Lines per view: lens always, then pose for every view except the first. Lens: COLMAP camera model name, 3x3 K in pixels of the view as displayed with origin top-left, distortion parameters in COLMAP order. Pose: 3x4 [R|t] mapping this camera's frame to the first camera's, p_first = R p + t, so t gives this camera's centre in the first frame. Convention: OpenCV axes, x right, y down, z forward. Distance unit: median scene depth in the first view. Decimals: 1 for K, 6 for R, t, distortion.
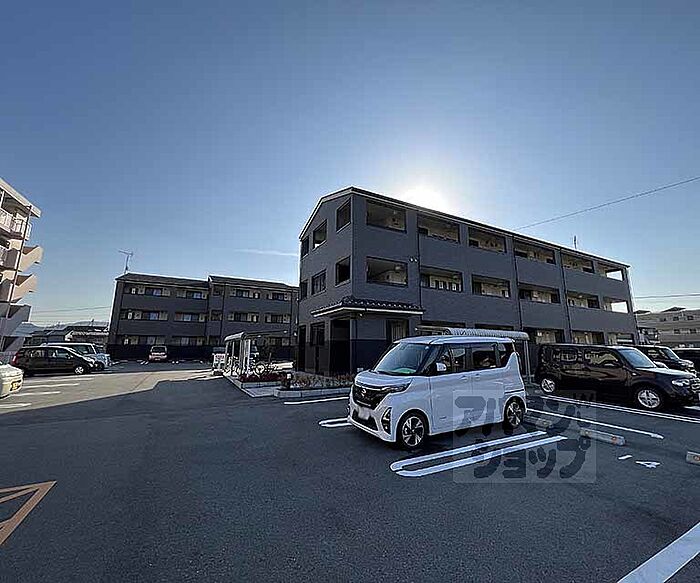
lens RADIAL K [[309.6, 0, 350.0], [0, 309.6, 291.5], [0, 0, 1]] dist [0.002638, 0.000369]
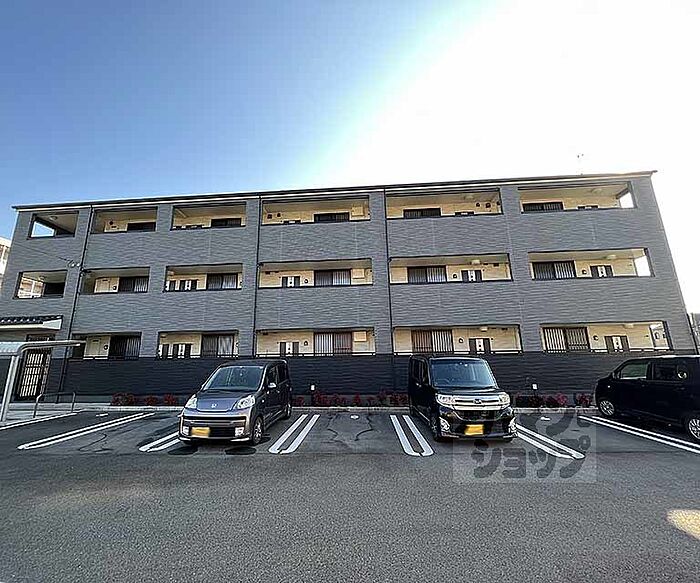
lens RADIAL K [[309.6, 0, 350.0], [0, 309.6, 291.5], [0, 0, 1]] dist [0.002638, 0.000369]
pose [[0.857040, -0.144029, -0.494710, 0.837493], [0.120142, 0.989532, -0.079955, 0.089919], [0.501047, 0.009090, 0.865372, 0.419731]]
